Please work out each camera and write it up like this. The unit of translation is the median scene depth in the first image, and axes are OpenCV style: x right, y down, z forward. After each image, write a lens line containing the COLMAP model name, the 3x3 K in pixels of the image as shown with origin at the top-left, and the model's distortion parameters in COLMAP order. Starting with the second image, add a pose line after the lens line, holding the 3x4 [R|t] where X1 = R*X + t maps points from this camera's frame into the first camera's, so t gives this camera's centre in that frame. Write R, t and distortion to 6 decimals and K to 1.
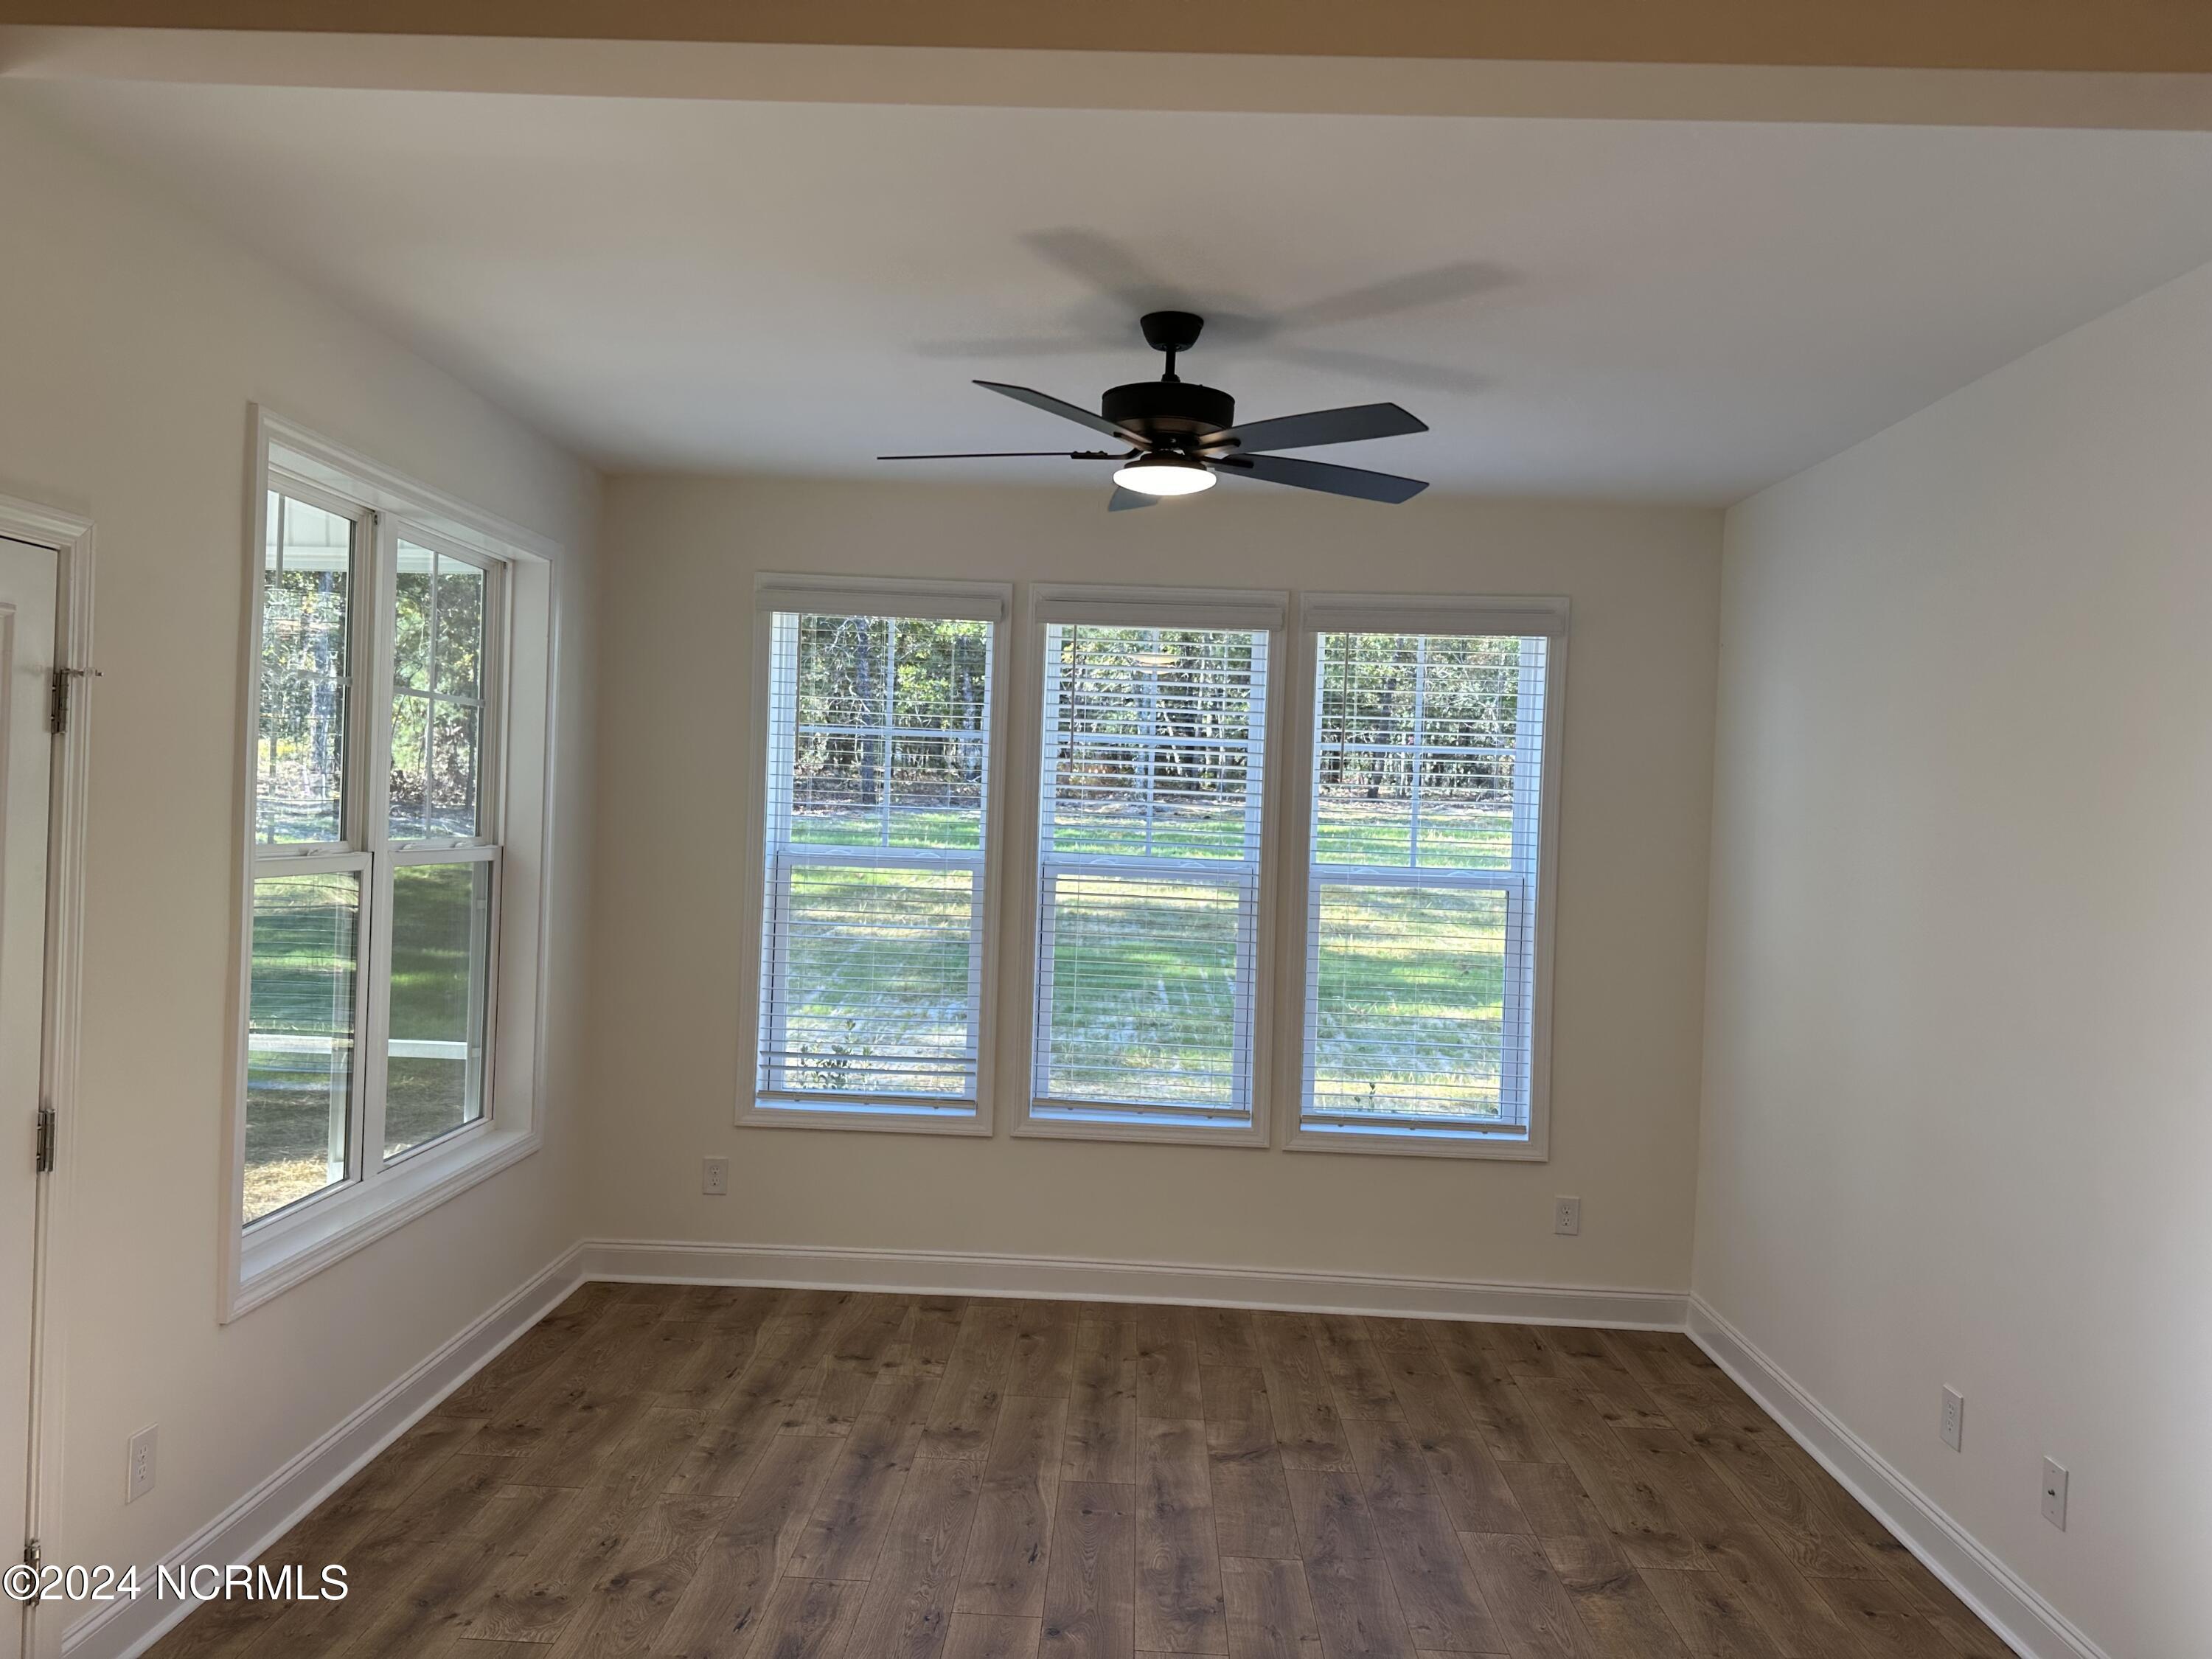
lens RADIAL K [[1555.8, 0, 1106.0], [0, 1555.8, 829.5], [0, 0, 1]] dist [0.168488, -0.248094]
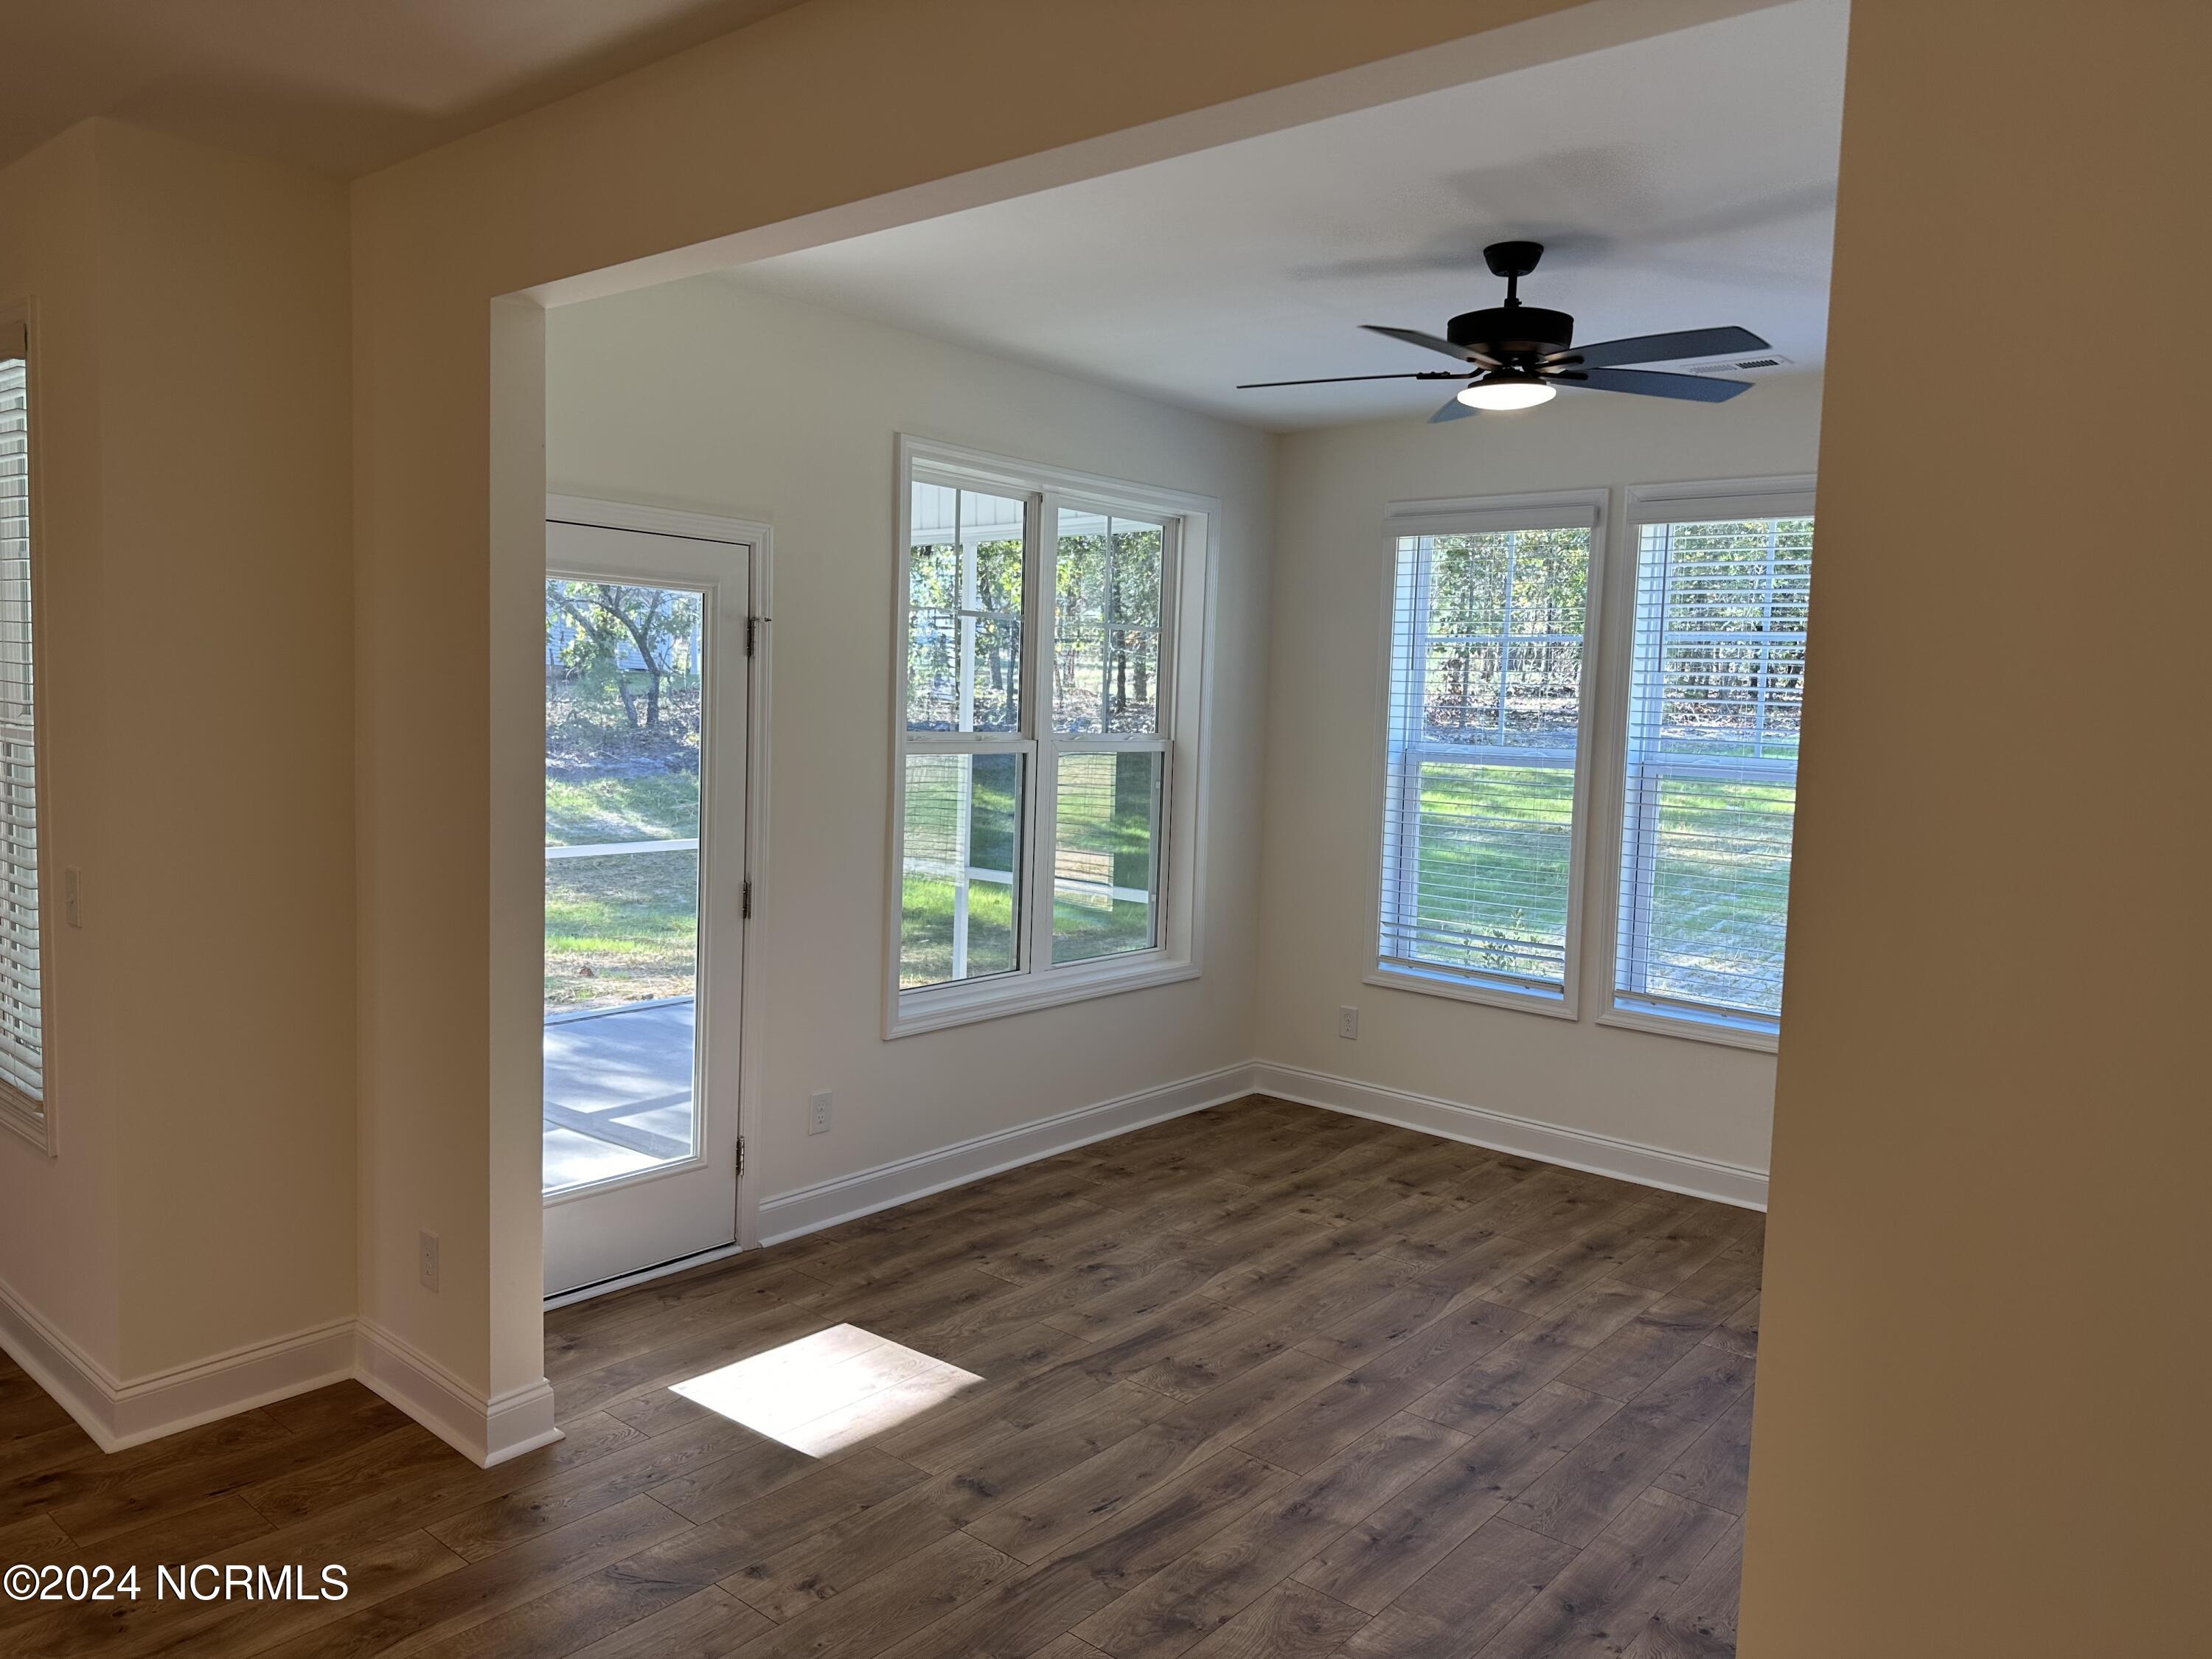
lens RADIAL K [[1554.2, 0, 1101.2], [0, 1554.2, 814.8], [0, 0, 1]] dist [0.084912, -0.104998]
pose [[0.783845, 0.035415, -0.619945, 0.407454], [-0.009902, 0.998958, 0.044545, 0.017179], [0.620877, -0.028778, 0.783379, -0.029171]]
